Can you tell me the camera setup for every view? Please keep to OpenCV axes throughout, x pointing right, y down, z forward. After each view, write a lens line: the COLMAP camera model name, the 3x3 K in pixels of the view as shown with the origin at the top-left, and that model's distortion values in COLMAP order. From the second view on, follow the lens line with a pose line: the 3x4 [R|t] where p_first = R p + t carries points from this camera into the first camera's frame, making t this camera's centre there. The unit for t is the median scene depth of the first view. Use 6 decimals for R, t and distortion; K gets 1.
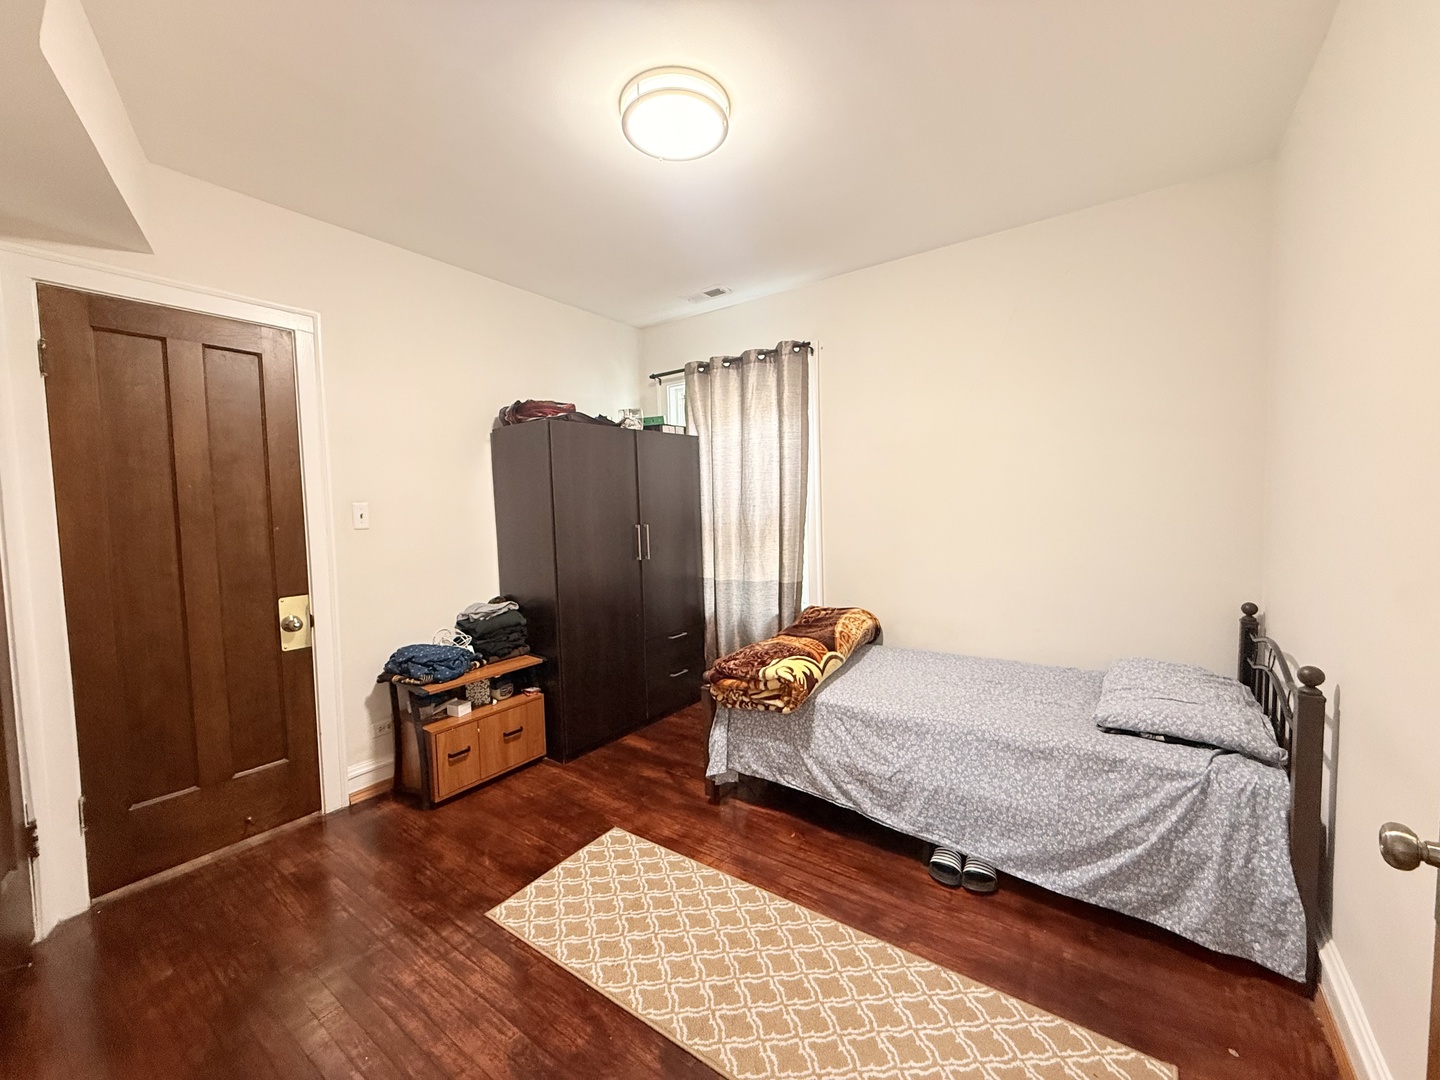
lens RADIAL K [[575.8, 0, 717.1], [0, 575.8, 539.1], [0, 0, 1]] dist [0.000096, 0.000304]
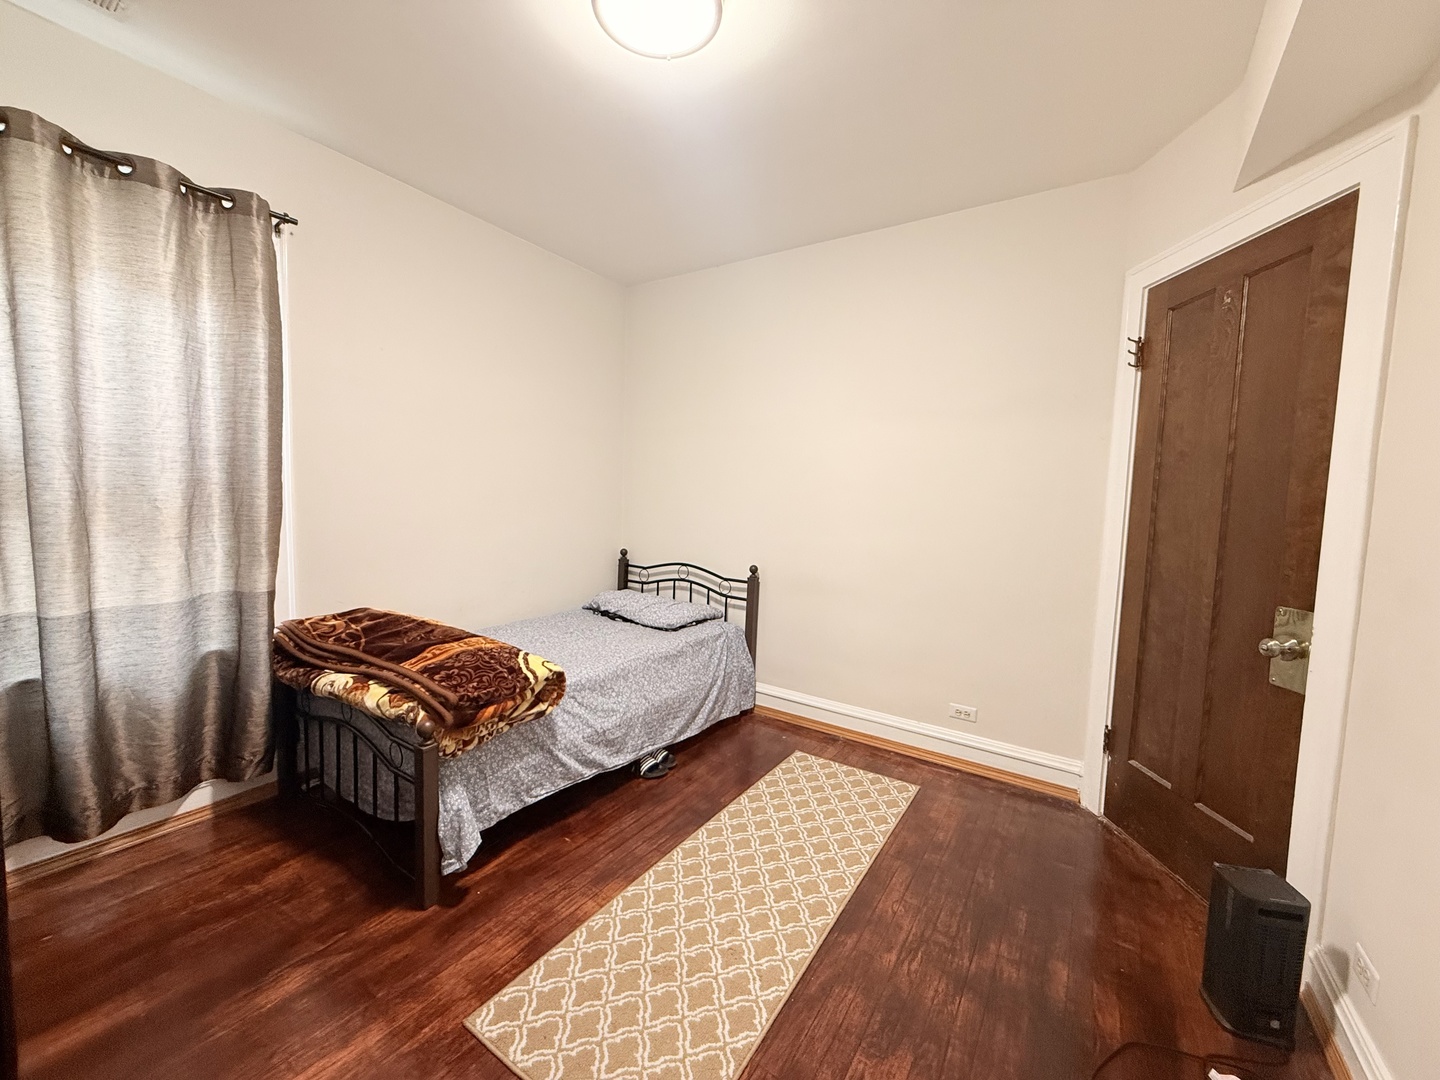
lens RADIAL K [[575.8, 0, 717.1], [0, 575.8, 539.1], [0, 0, 1]] dist [0.000096, 0.000304]
pose [[-0.042964, -0.048327, 0.997907, -0.888754], [0.029343, 0.998337, 0.049611, 0.004603], [-0.998646, 0.031413, -0.041475, 0.922302]]
